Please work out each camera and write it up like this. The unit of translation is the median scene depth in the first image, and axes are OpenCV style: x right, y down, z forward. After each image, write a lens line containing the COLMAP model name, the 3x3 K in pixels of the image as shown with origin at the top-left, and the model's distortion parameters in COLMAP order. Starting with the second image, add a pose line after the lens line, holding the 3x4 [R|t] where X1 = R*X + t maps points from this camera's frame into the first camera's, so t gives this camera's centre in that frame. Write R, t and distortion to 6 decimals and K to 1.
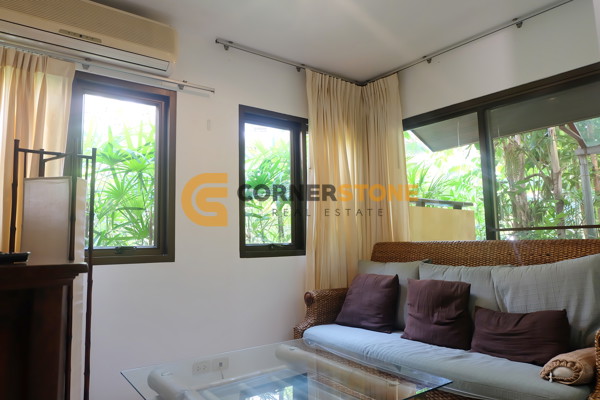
lens RADIAL K [[416.2, 0, 303.3], [0, 416.2, 194.7], [0, 0, 1]] dist [-0.005973, 0.000492]
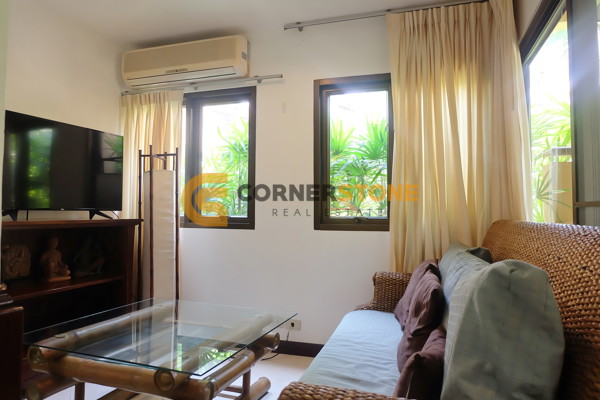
lens RADIAL K [[416.2, 0, 309.7], [0, 416.2, 186.9], [0, 0, 1]] dist [-0.005973, 0.000492]
pose [[0.553187, -0.028992, -0.832552, 0.752268], [0.078201, 0.996788, 0.017250, 0.027658], [0.829378, -0.074649, 0.553678, 0.450028]]
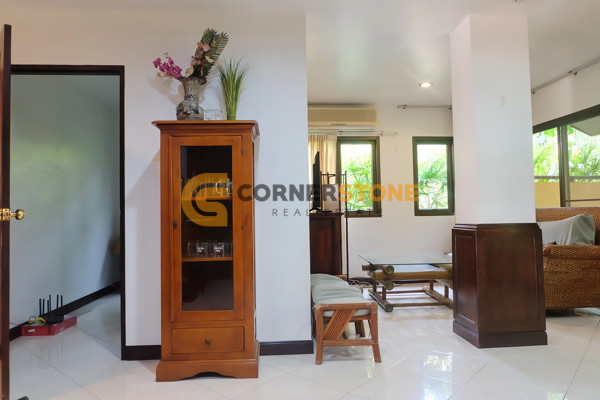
lens RADIAL K [[416.2, 0, 300.0], [0, 416.2, 196.7], [0, 0, 1]] dist [-0.005973, 0.000492]
pose [[0.828127, -0.017223, -0.560276, 0.537576], [0.057624, 0.996848, 0.054529, -0.082984], [0.557571, -0.077443, 0.826509, -0.990302]]
